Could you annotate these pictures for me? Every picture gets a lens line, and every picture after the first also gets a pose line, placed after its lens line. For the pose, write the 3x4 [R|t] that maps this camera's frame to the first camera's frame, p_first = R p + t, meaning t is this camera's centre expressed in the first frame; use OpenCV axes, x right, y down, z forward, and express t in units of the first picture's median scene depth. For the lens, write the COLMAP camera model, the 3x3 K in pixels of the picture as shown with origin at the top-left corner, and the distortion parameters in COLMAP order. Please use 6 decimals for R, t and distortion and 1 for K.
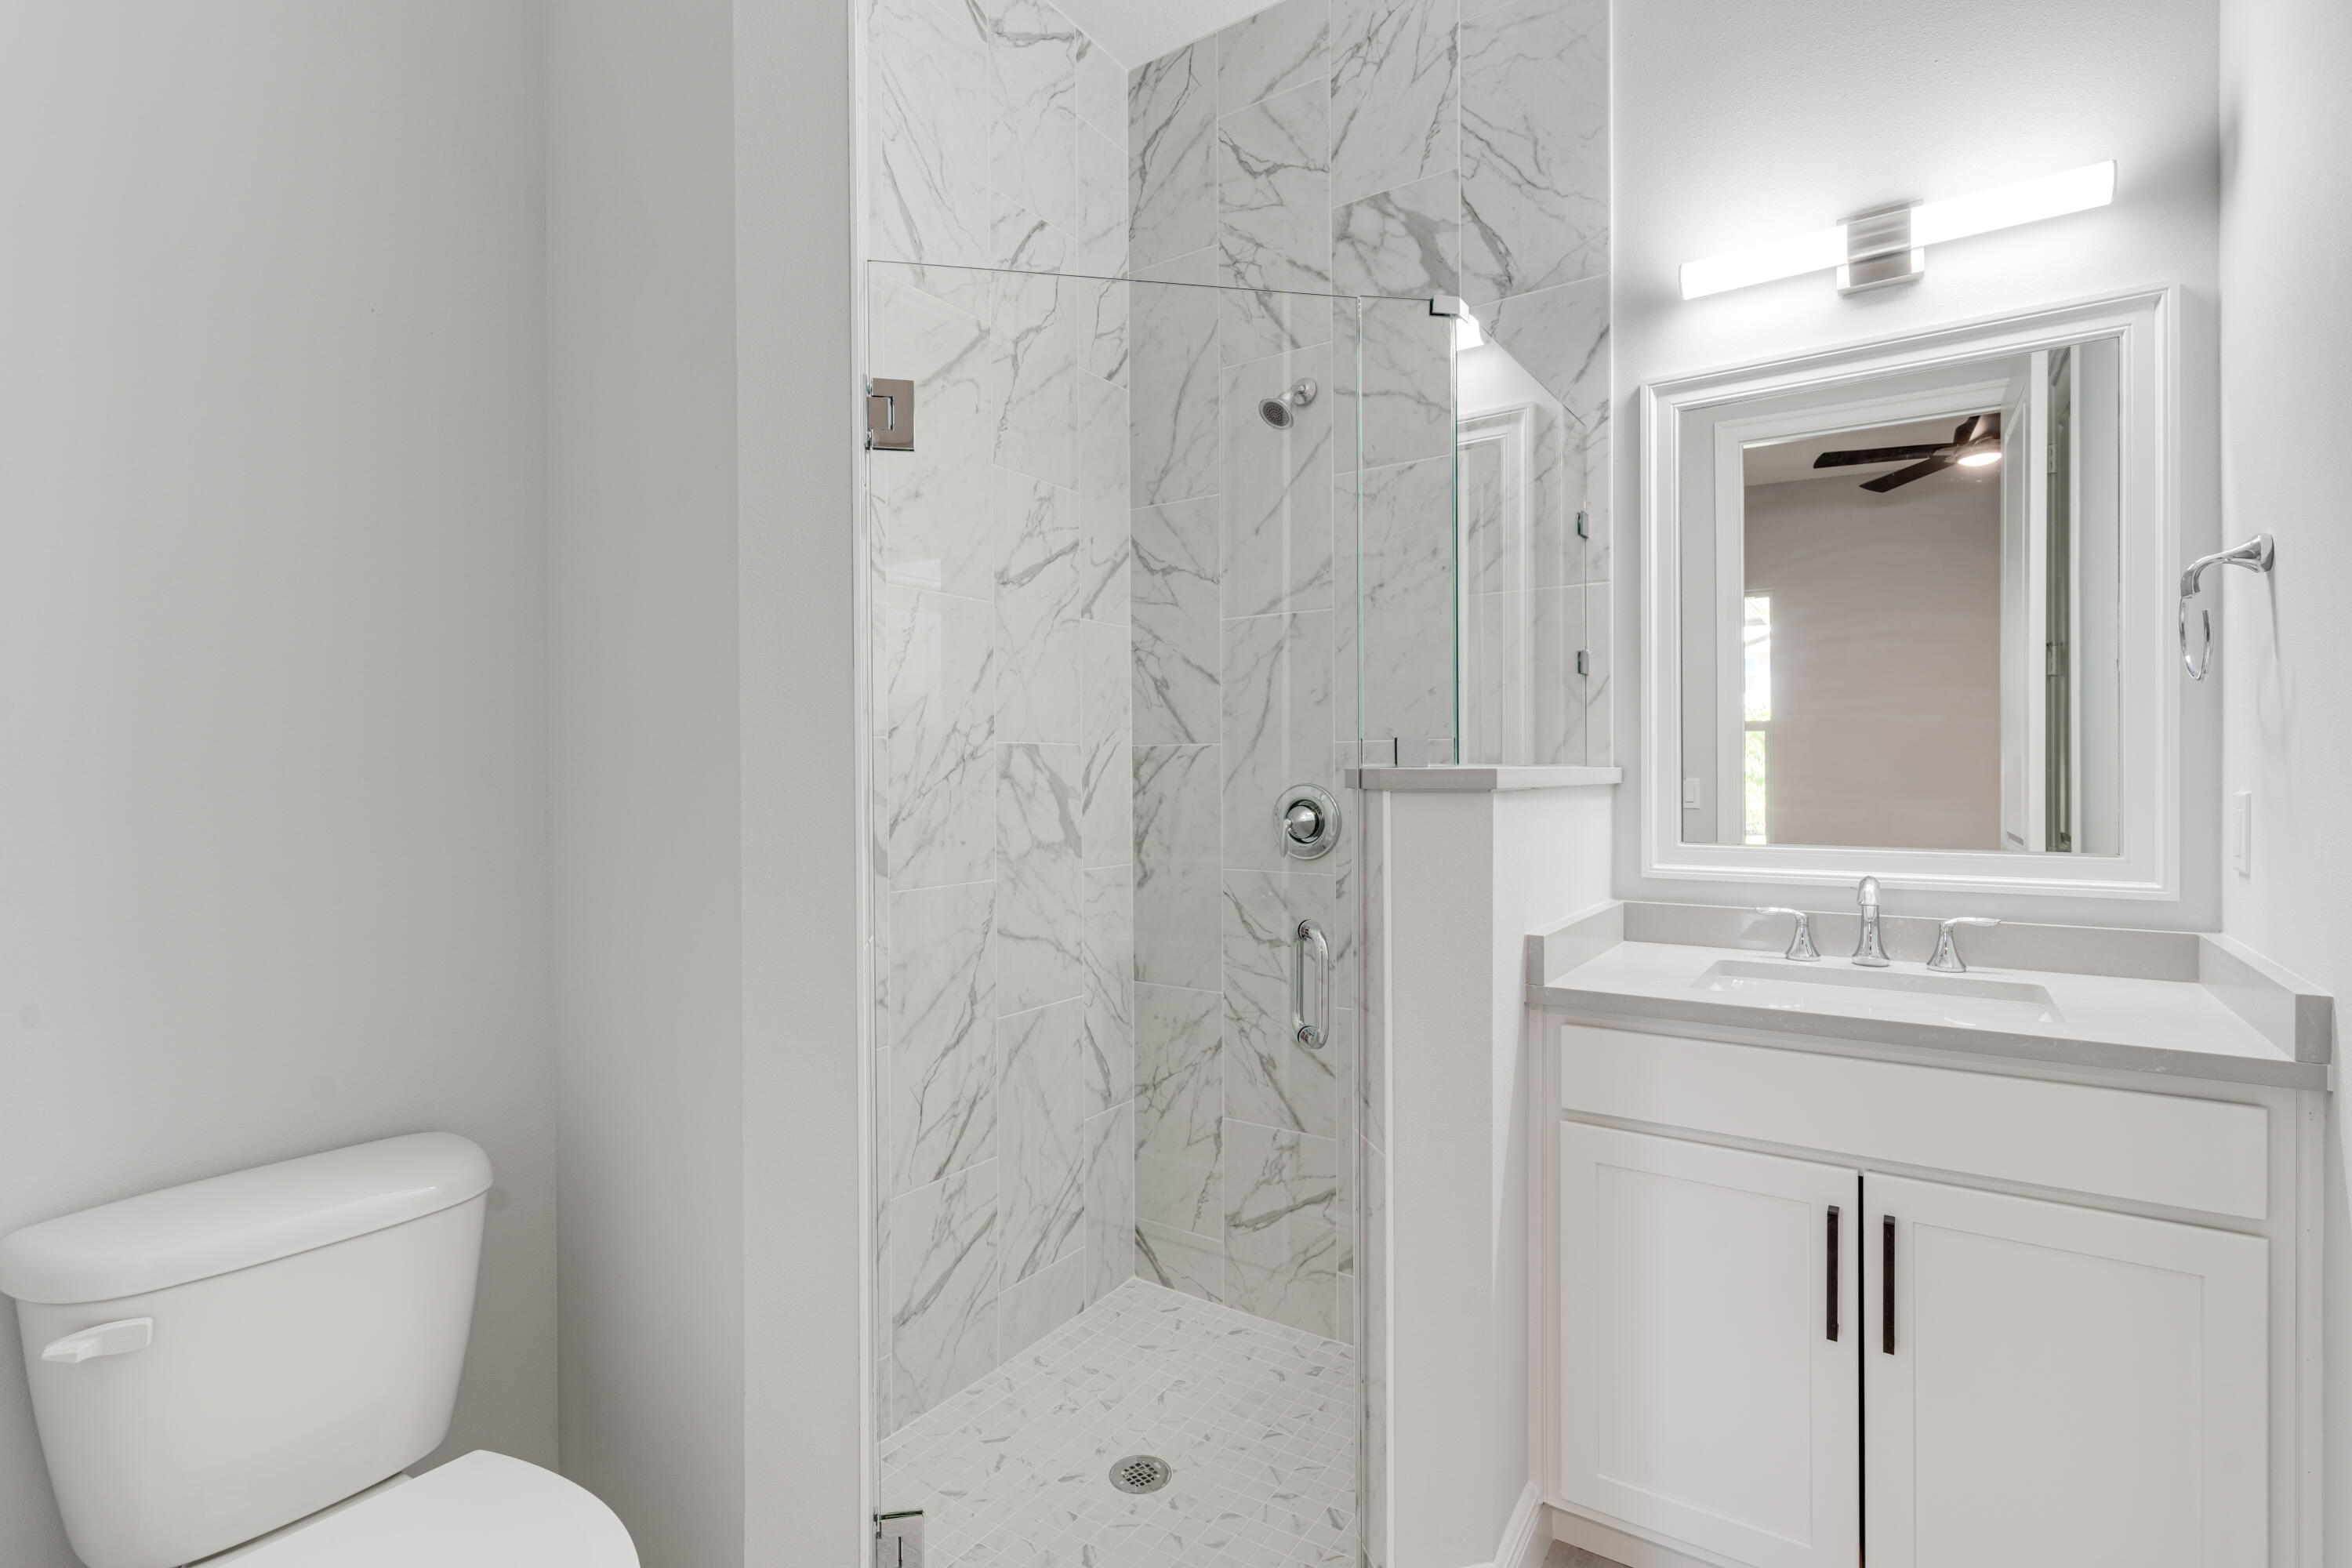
lens RADIAL K [[1099.8, 0, 1181.2], [0, 1099.8, 778.9], [0, 0, 1]] dist [-0.004448, -0.000226]
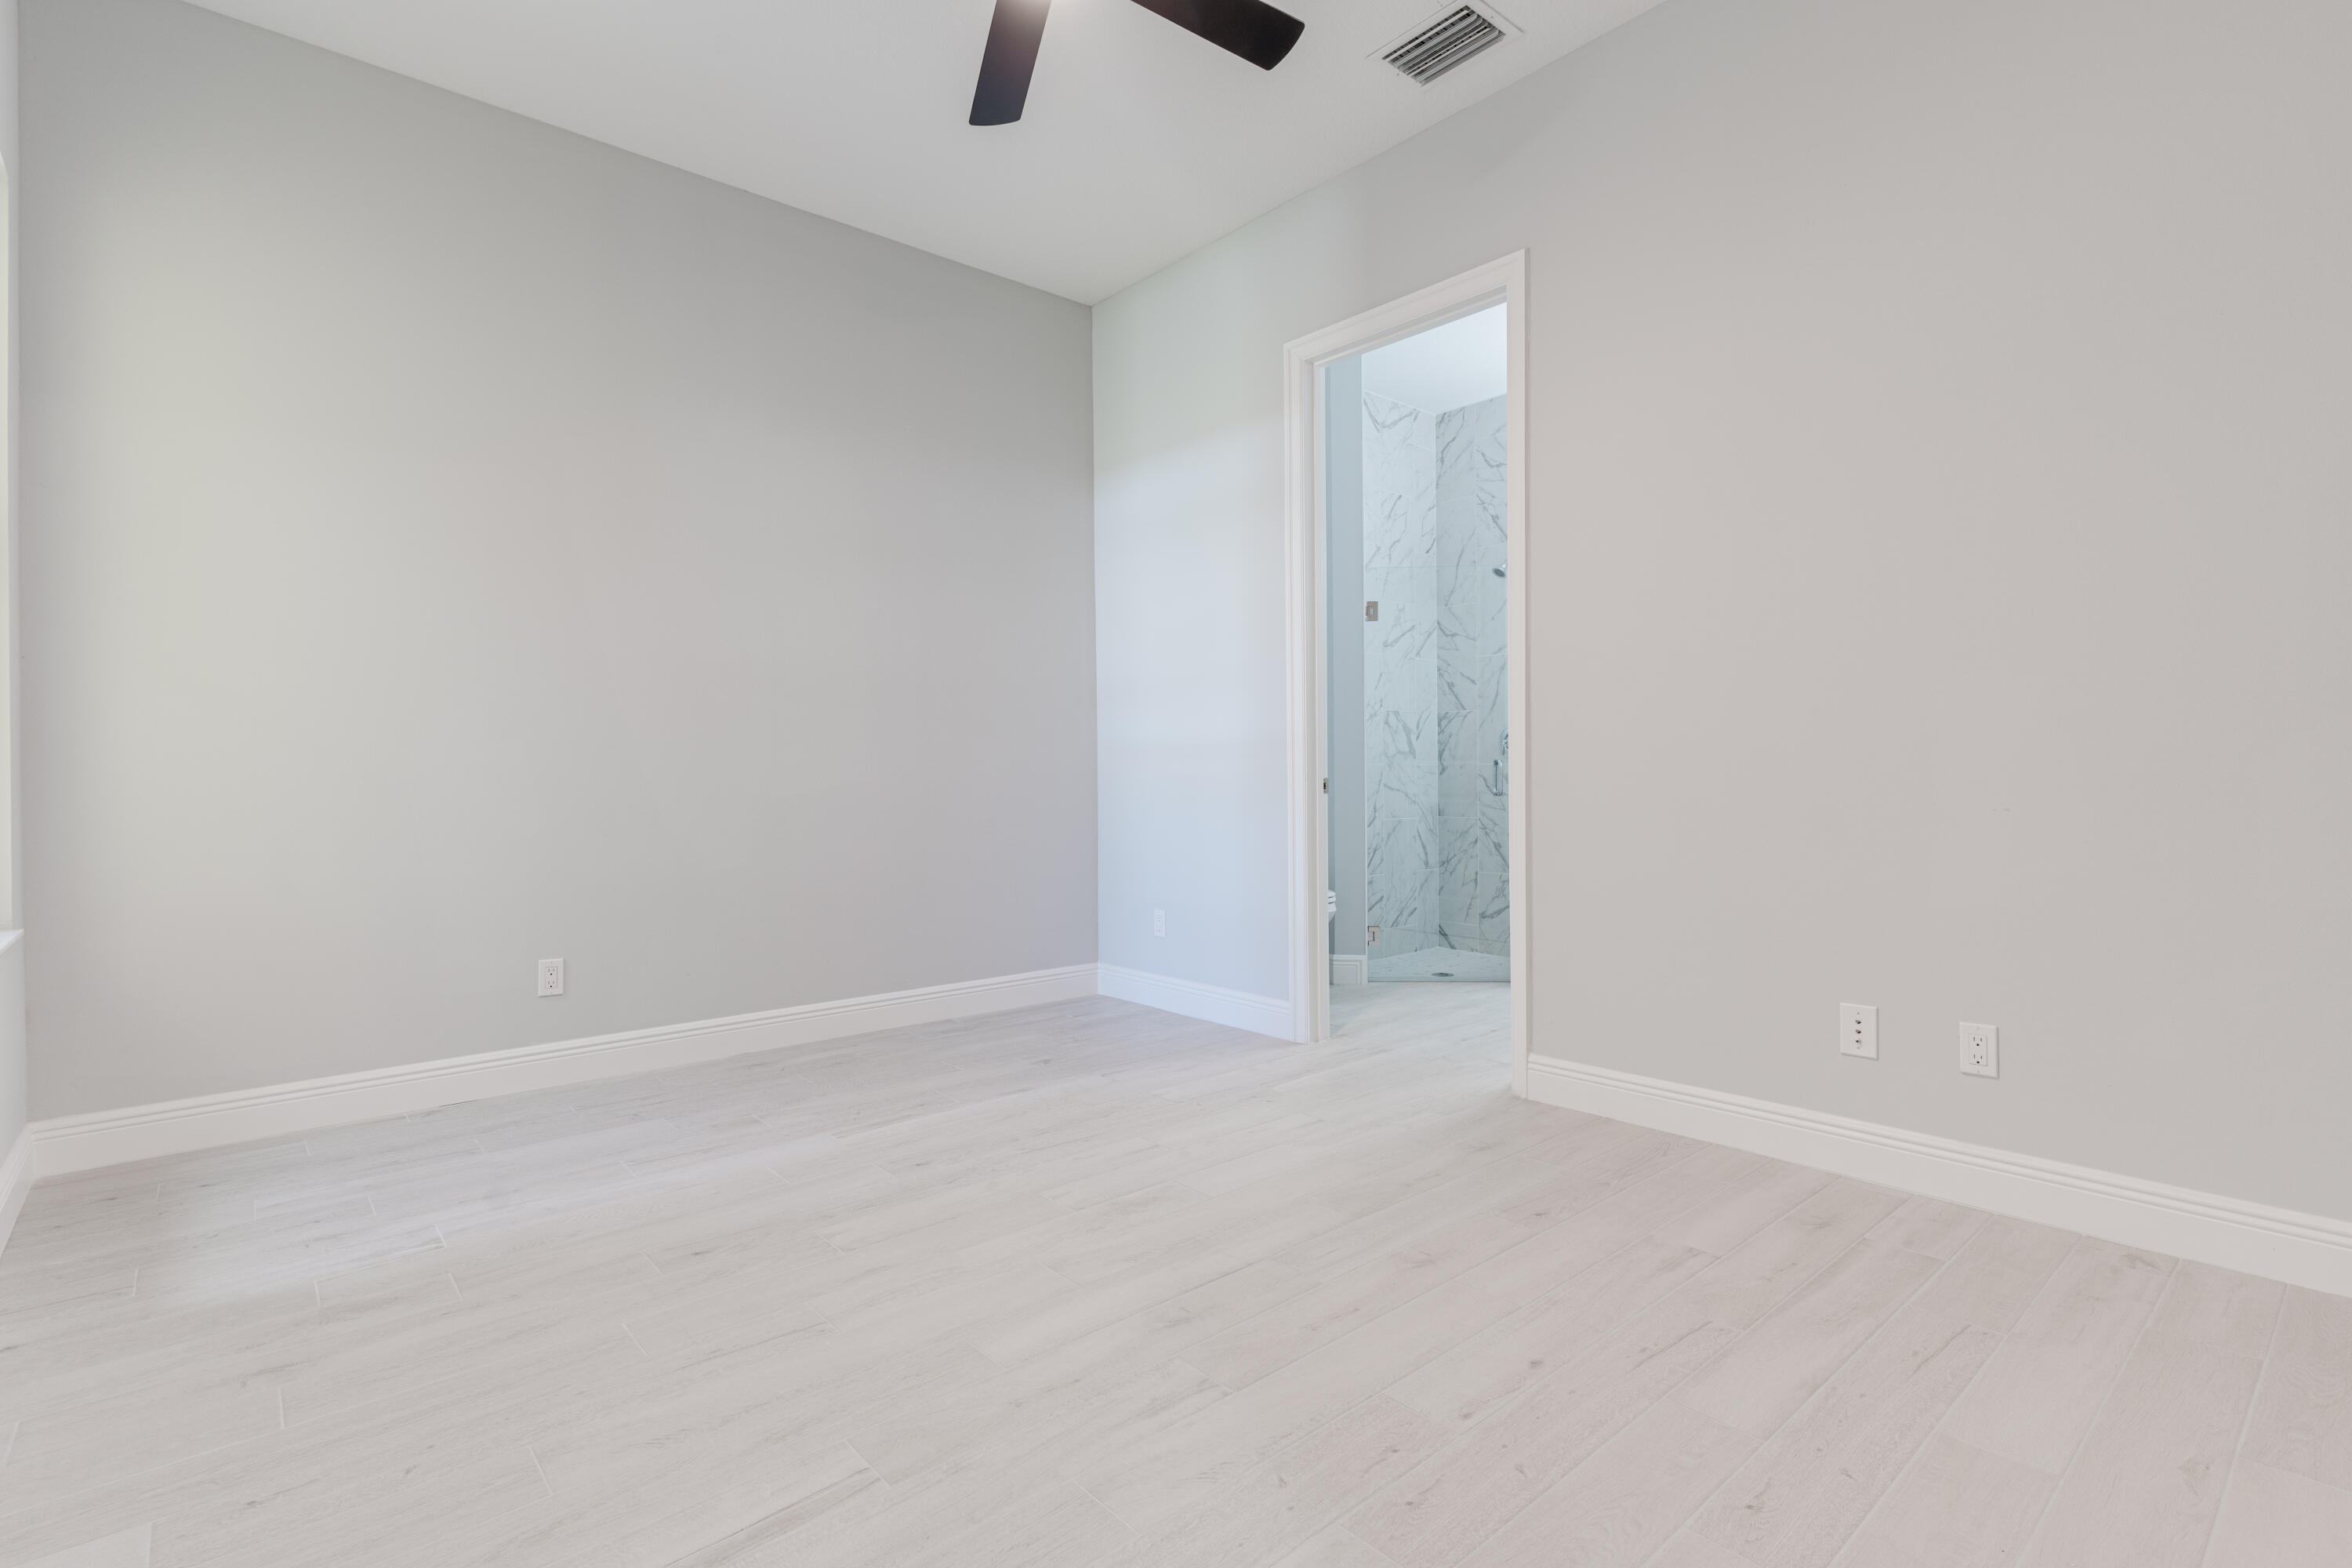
lens RADIAL K [[1099.8, 0, 1174.1], [0, 1099.8, 784.3], [0, 0, 1]] dist [-0.004448, -0.000226]
pose [[0.965783, -0.000090, -0.259352, 0.019661], [0.000839, 0.999996, 0.002774, 0.115273], [0.259351, -0.002897, 0.965779, -1.376126]]
